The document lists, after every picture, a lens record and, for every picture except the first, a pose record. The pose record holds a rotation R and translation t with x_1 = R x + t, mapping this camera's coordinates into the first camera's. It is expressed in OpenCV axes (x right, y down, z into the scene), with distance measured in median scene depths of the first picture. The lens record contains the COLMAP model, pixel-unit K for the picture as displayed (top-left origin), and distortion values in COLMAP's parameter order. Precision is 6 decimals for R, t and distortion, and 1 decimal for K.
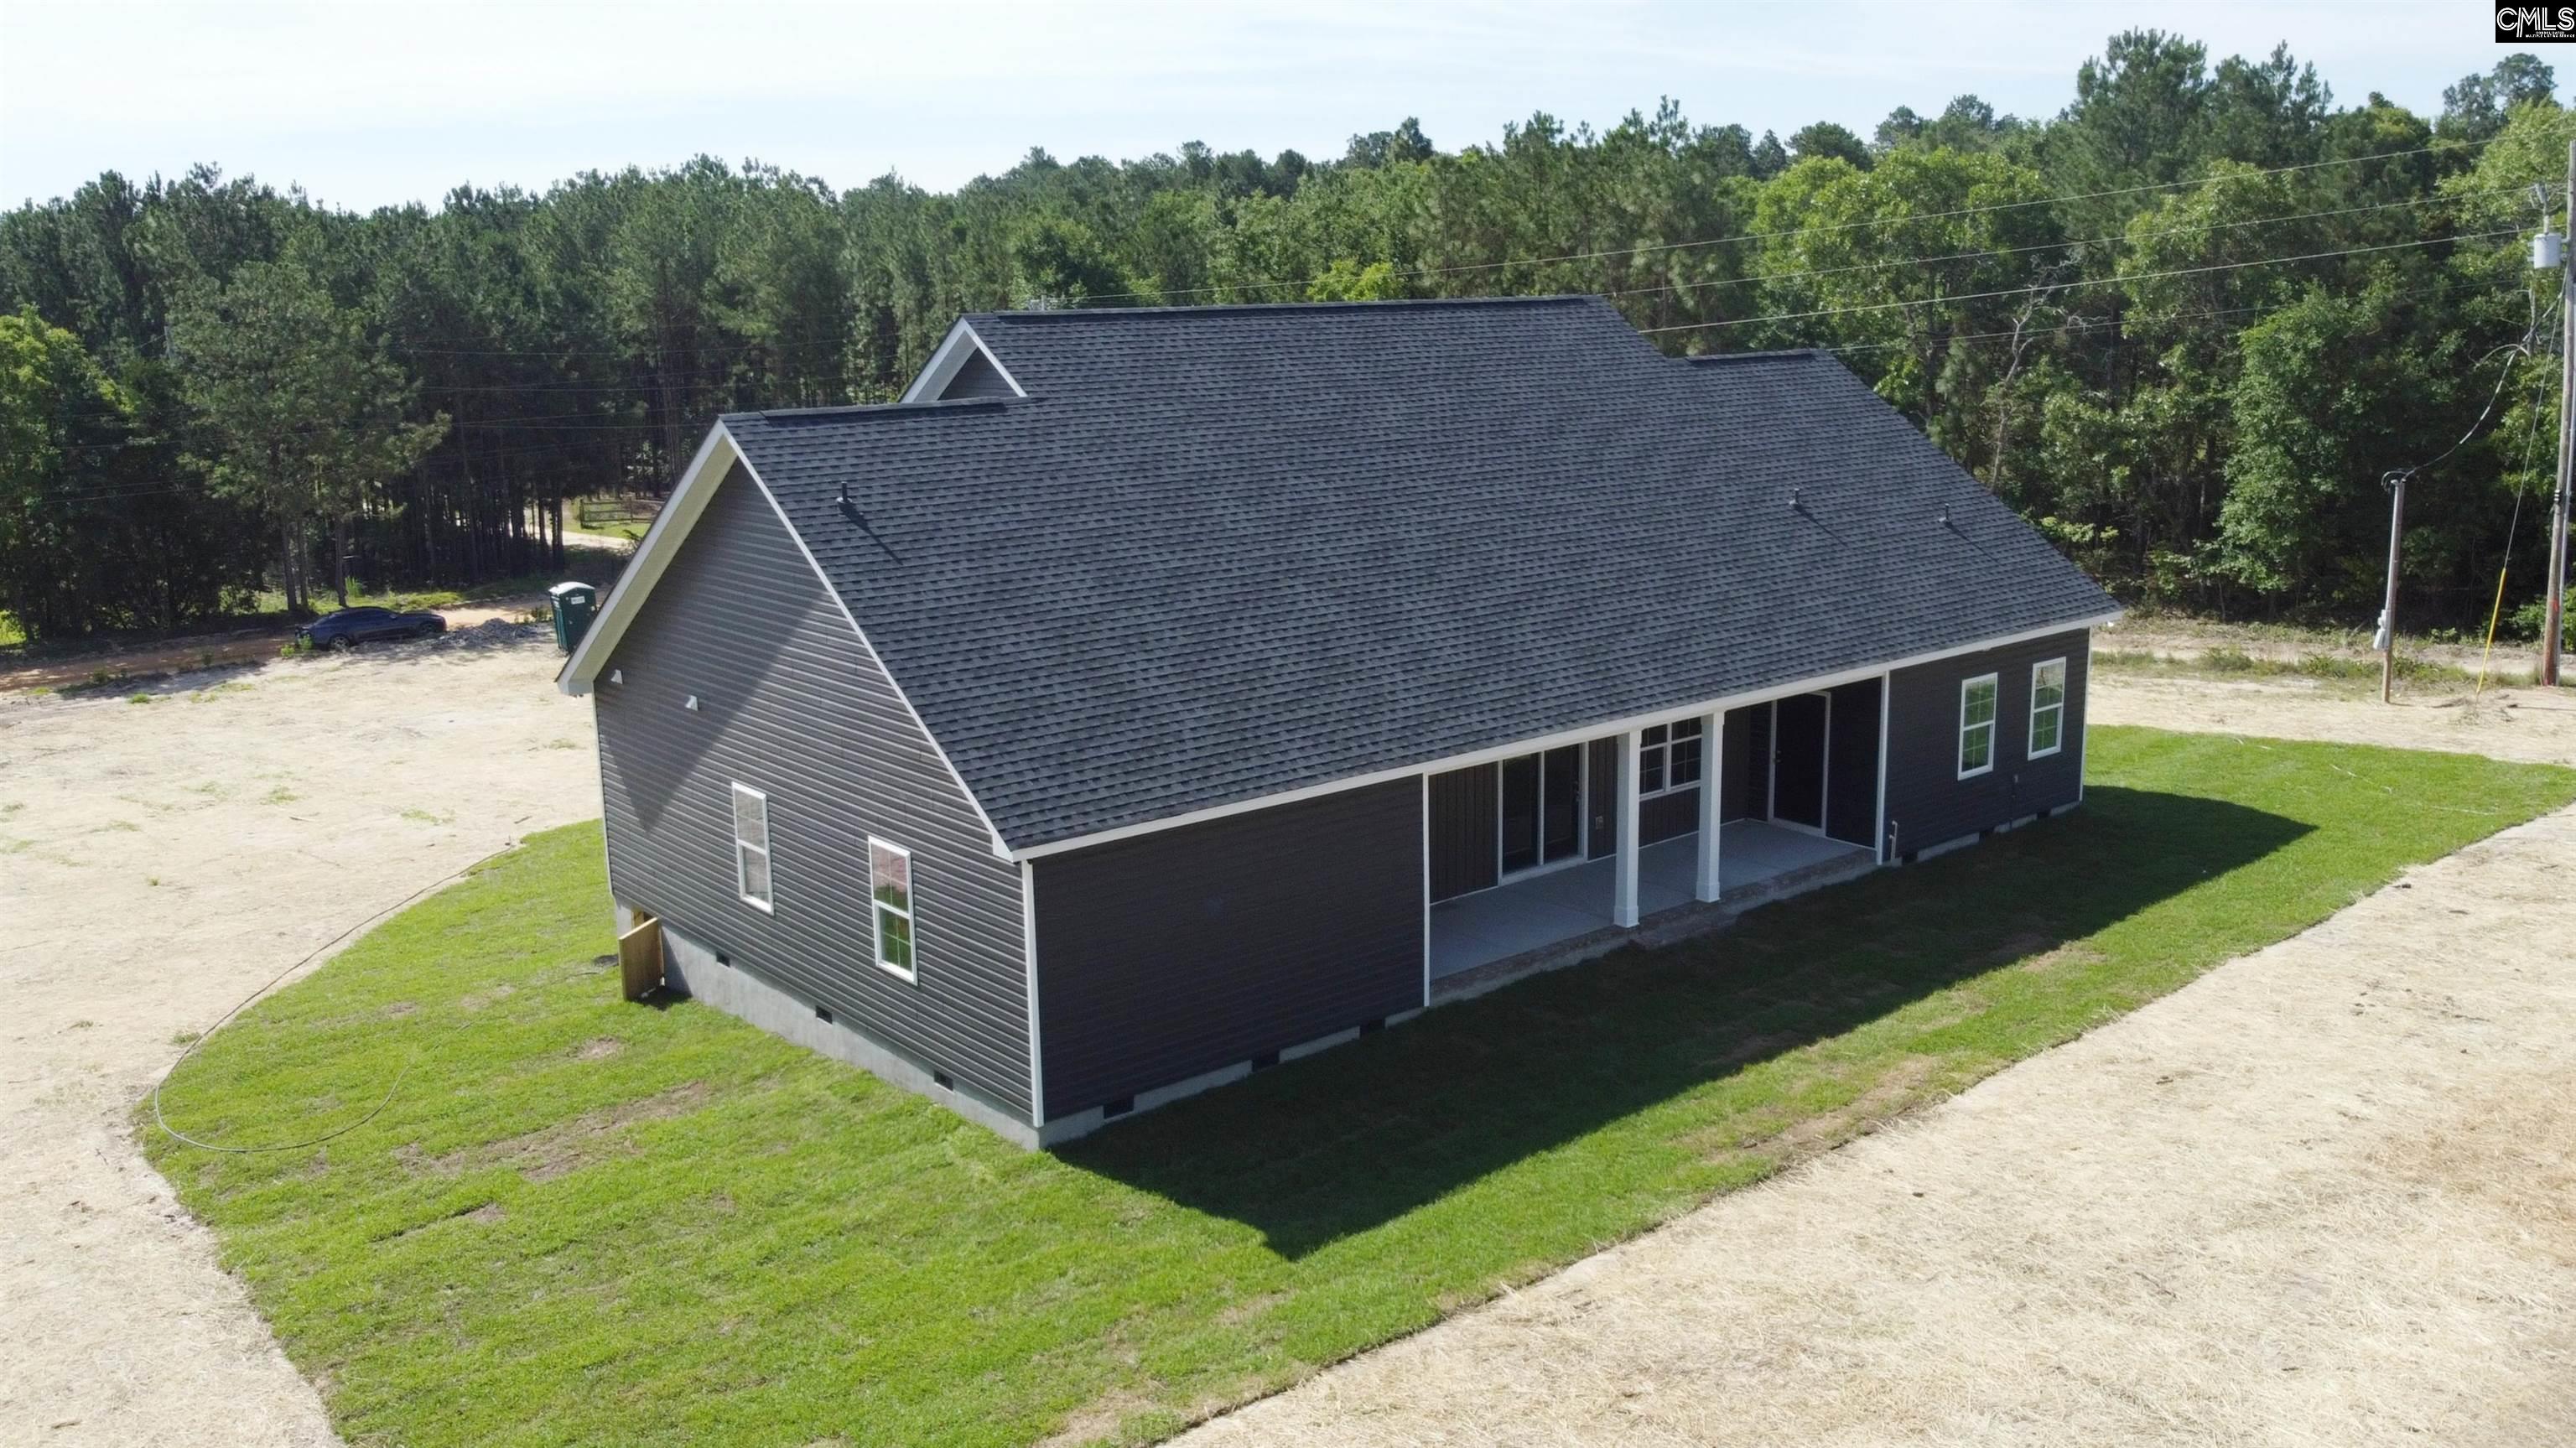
lens RADIAL K [[2089.3, 0, 1288.0], [0, 2089.3, 724.0], [0, 0, 1]] dist [-0.003762, 0.002905]
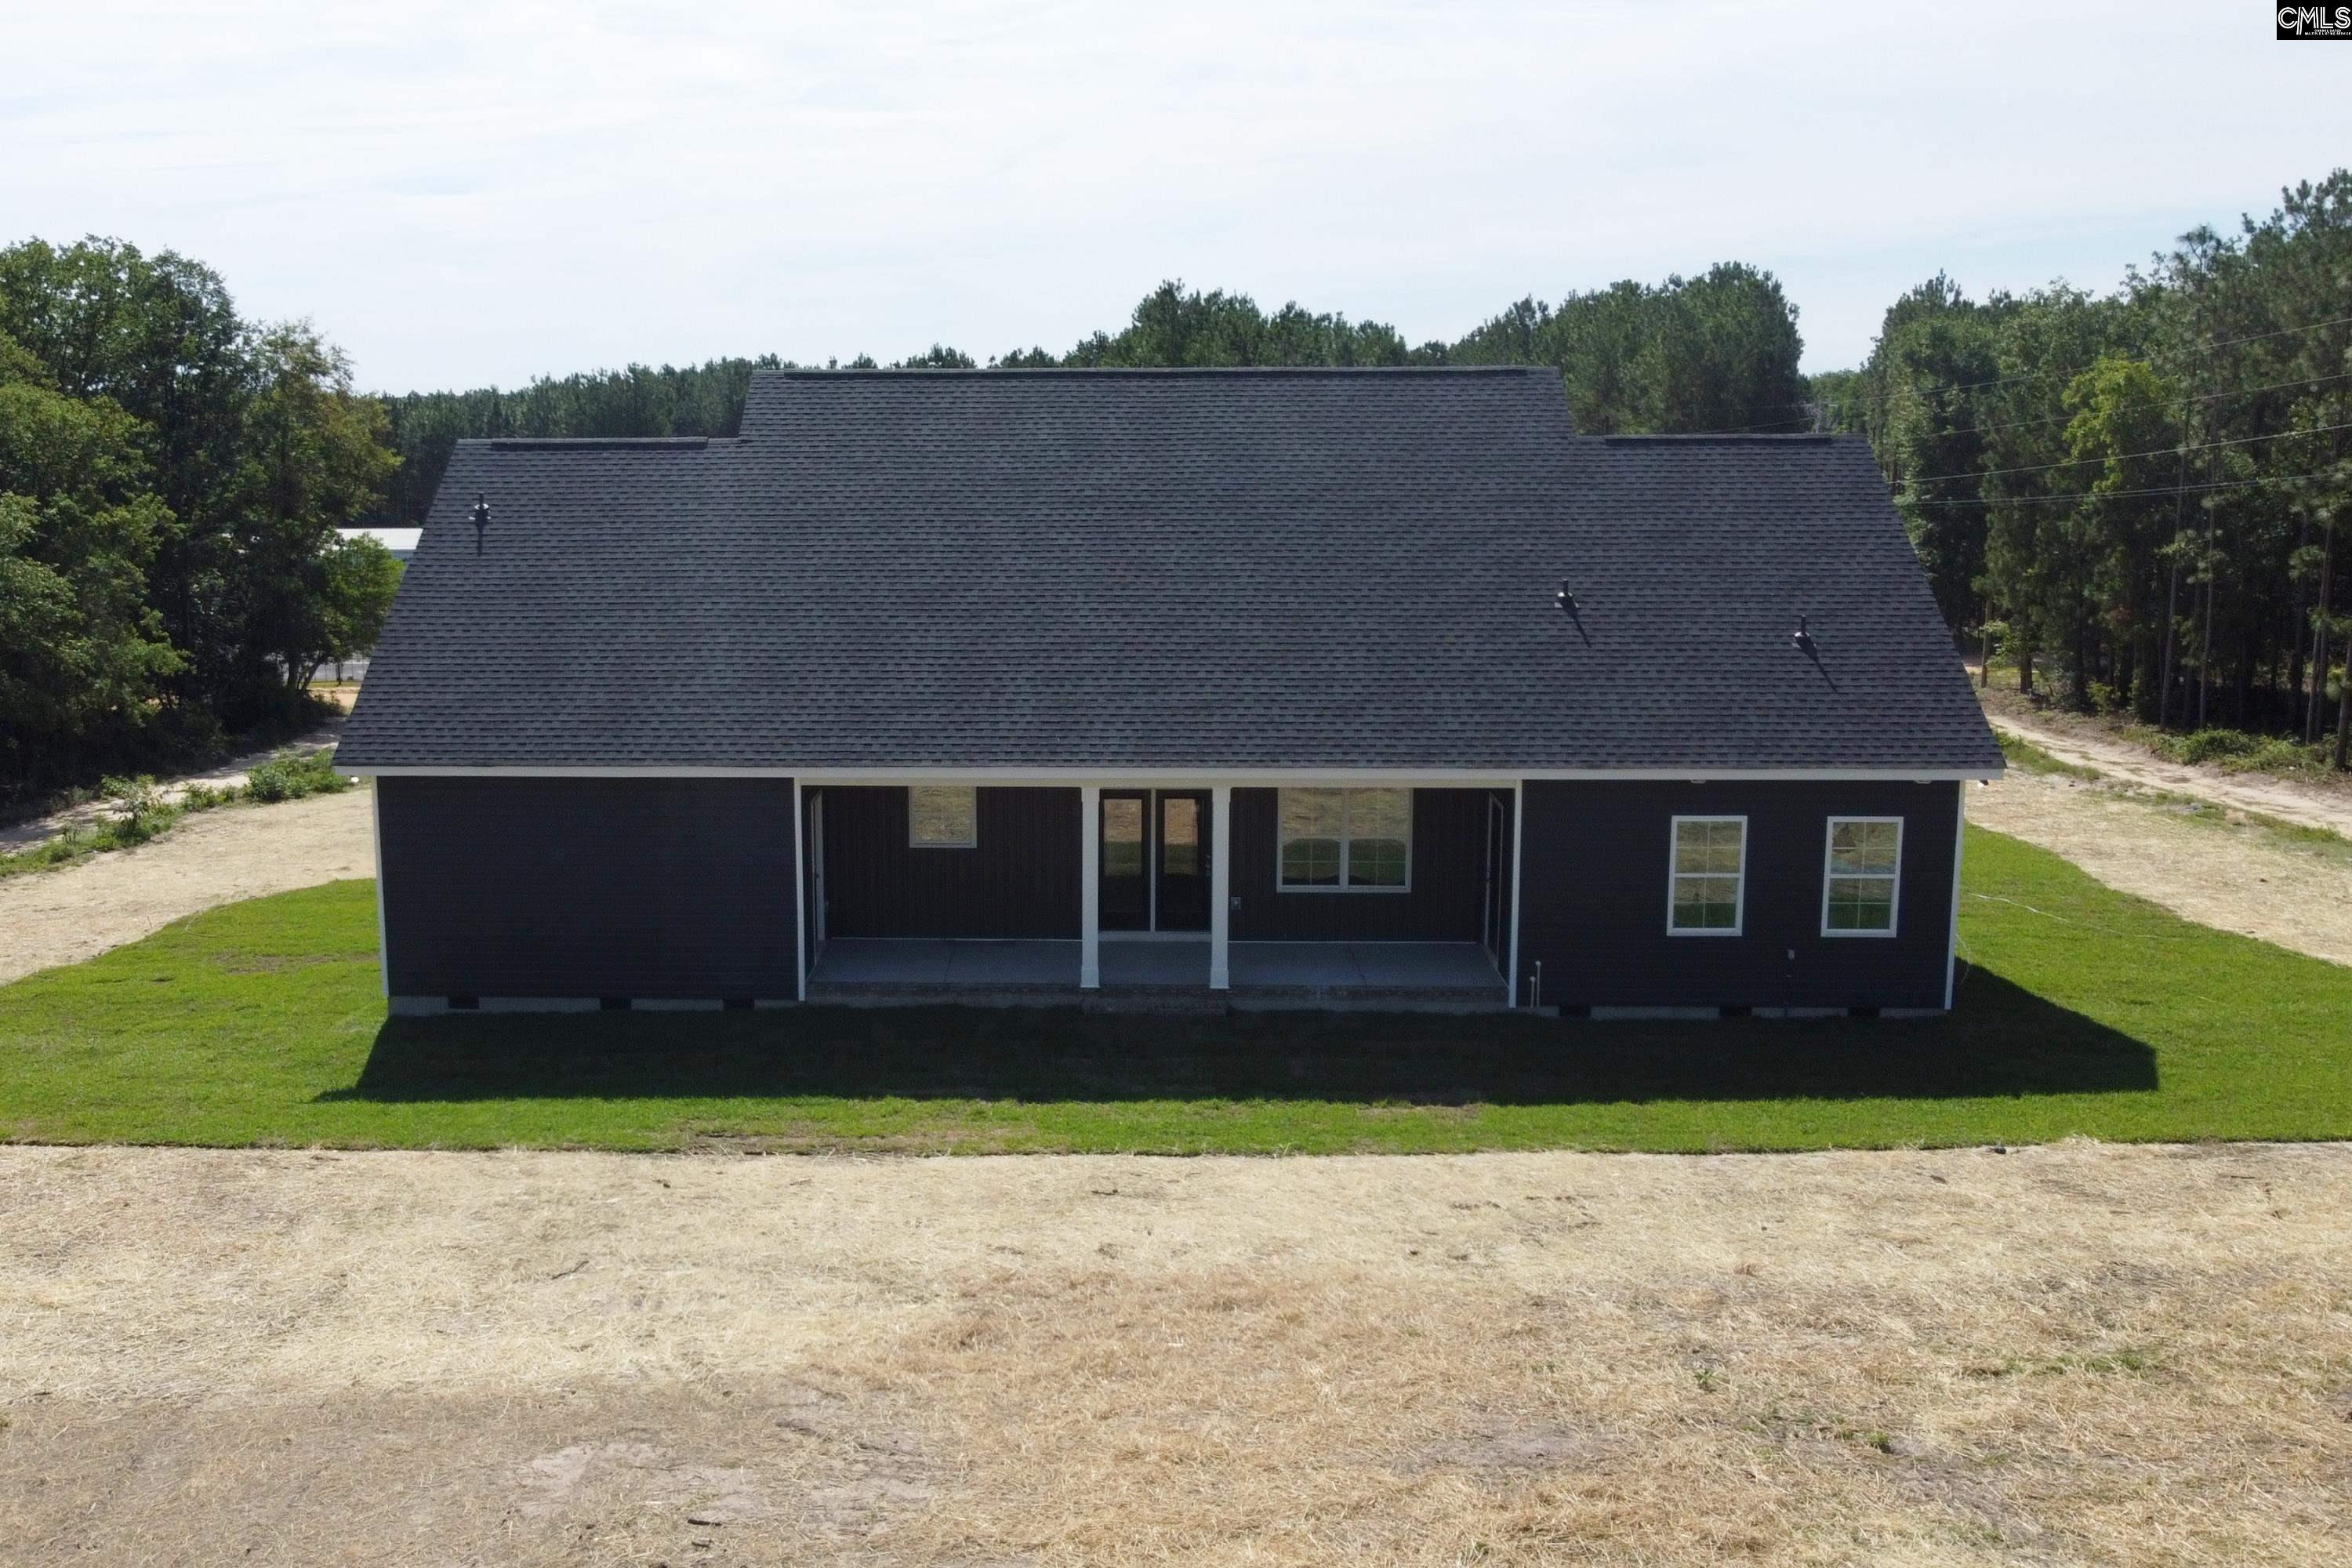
lens RADIAL K [[2144.1, 0, 1035.5], [0, 2144.1, 790.7], [0, 0, 1]] dist [-0.010877, 0.008438]
pose [[0.745306, 0.128518, -0.654219, 0.761300], [-0.148674, 0.988575, 0.024827, -0.015602], [0.649935, 0.078761, 0.755898, 0.204098]]
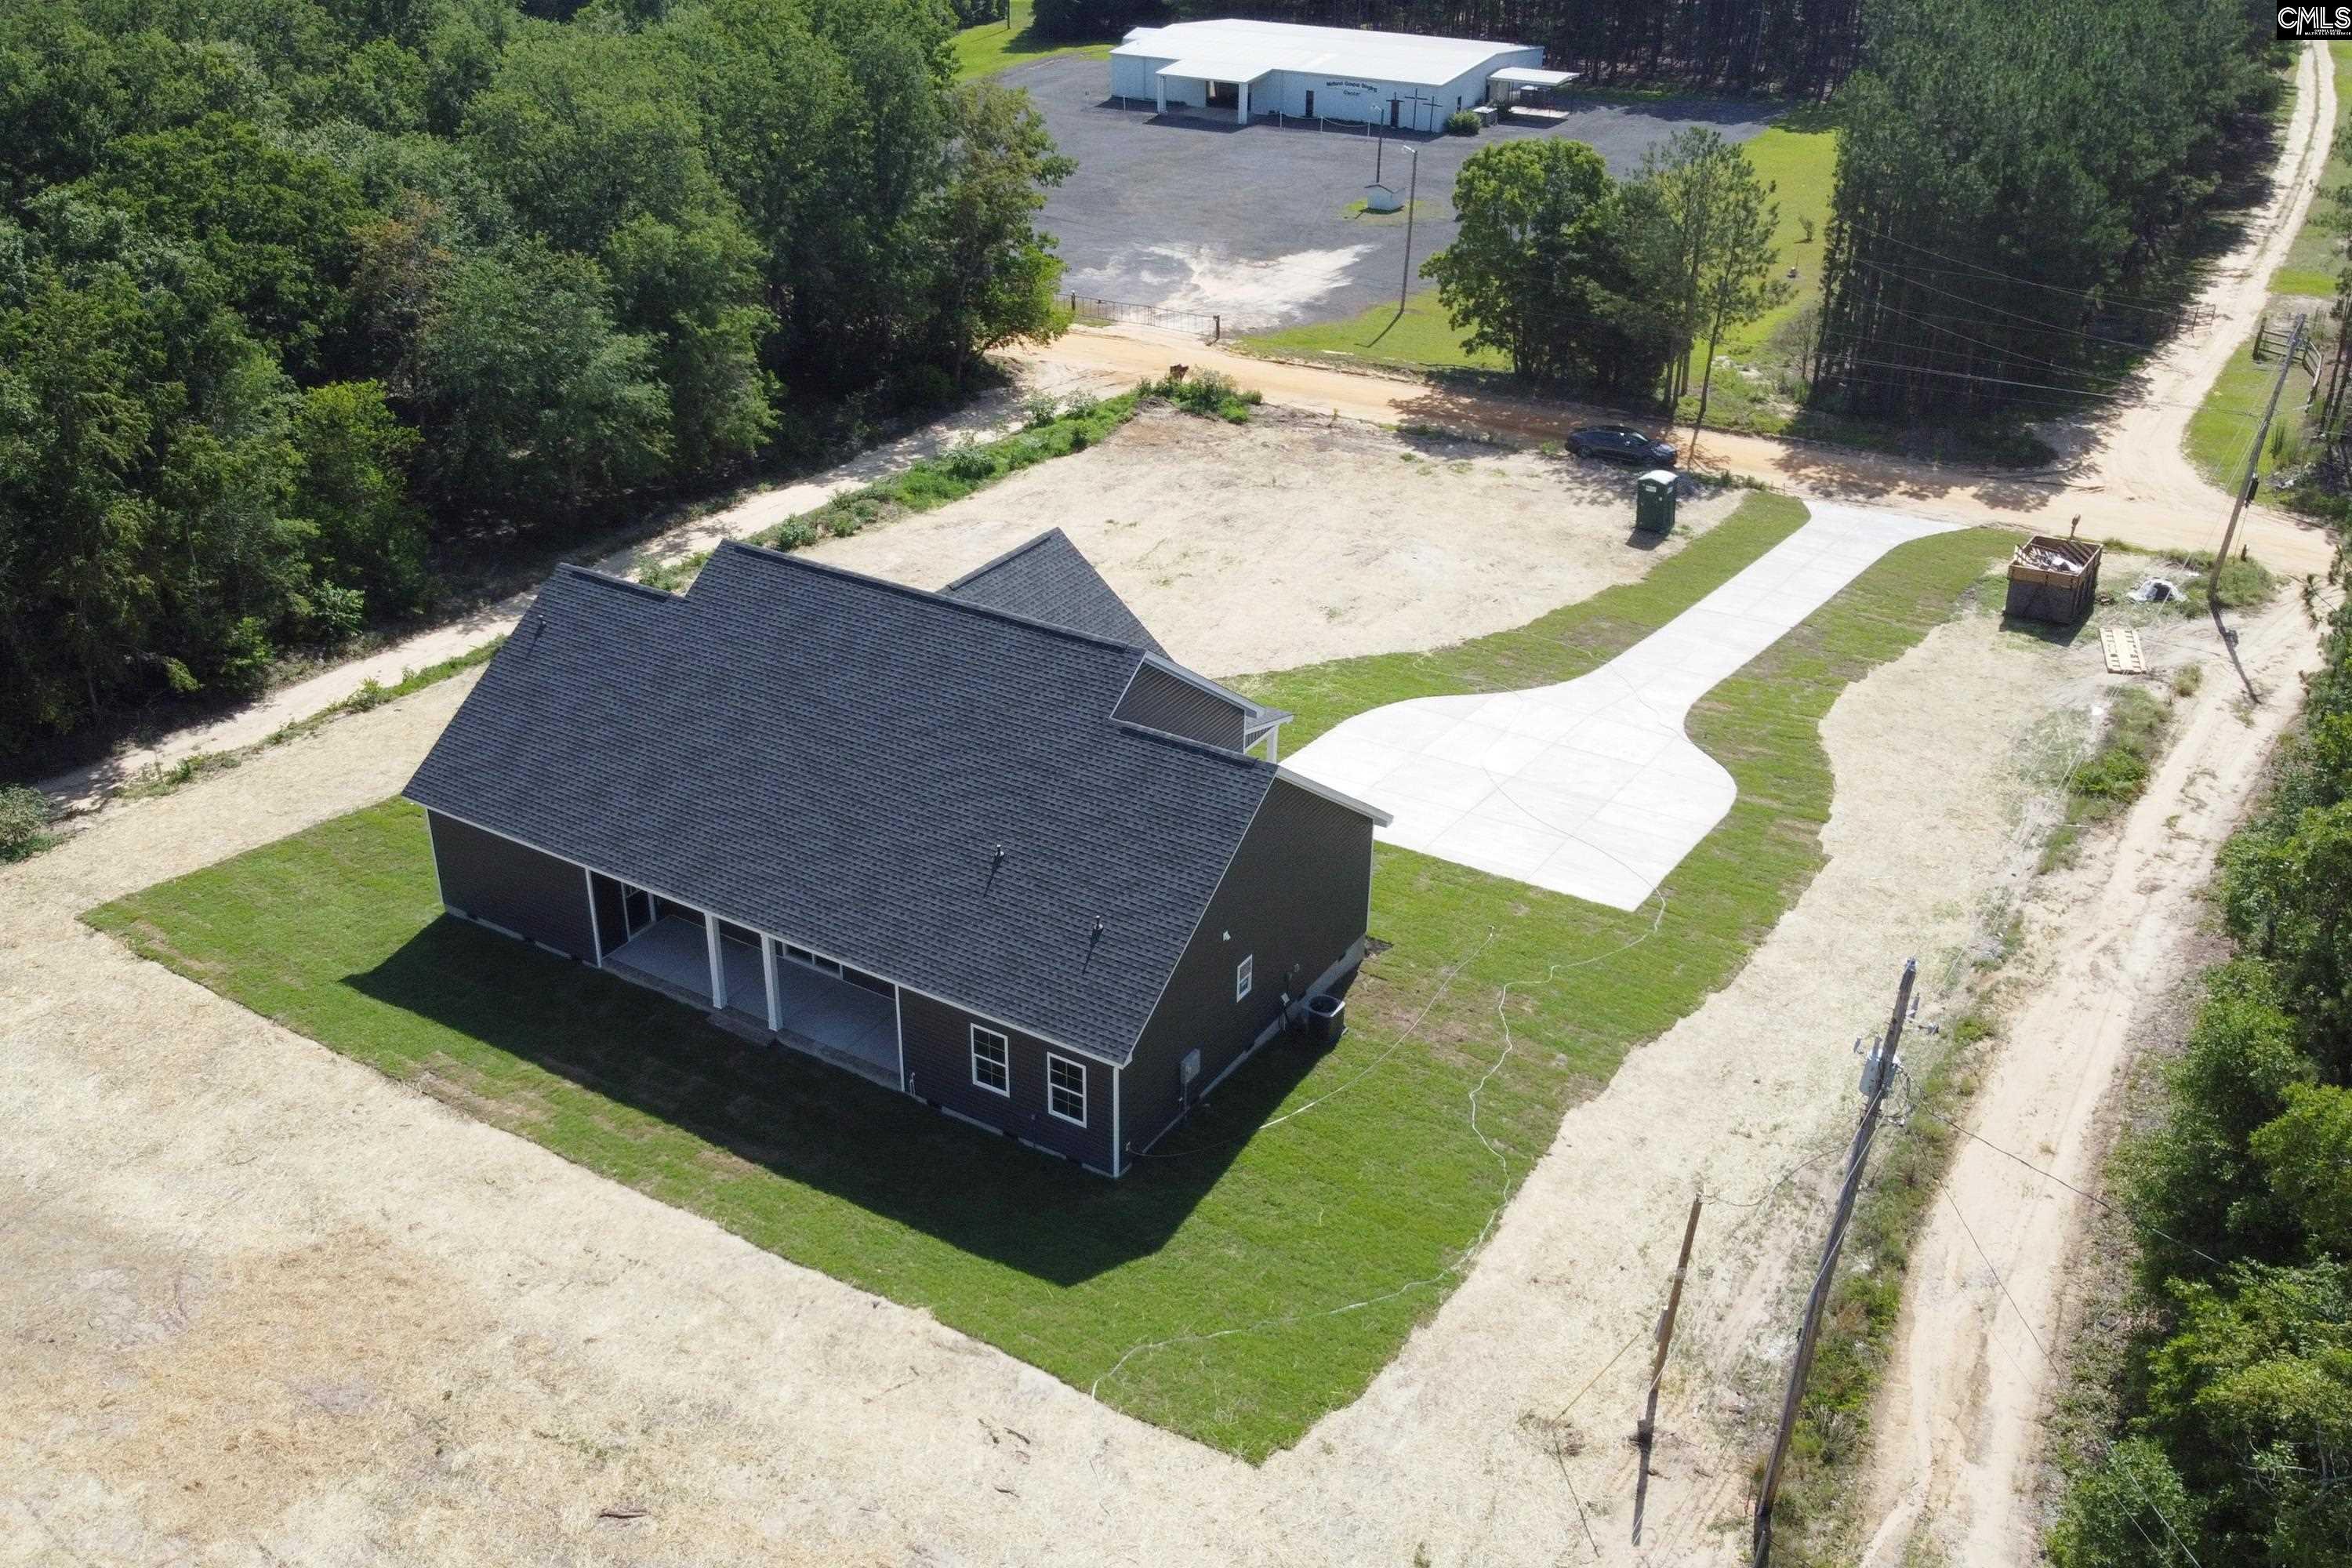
lens RADIAL K [[2109.4, 0, 1131.4], [0, 2109.4, 785.9], [0, 0, 1]] dist [-0.023233, 0.016012]
pose [[0.311383, 0.461308, -0.830804, 1.587333], [-0.206559, 0.886222, 0.414662, -0.836657], [0.927563, 0.042491, 0.371242, 0.630444]]
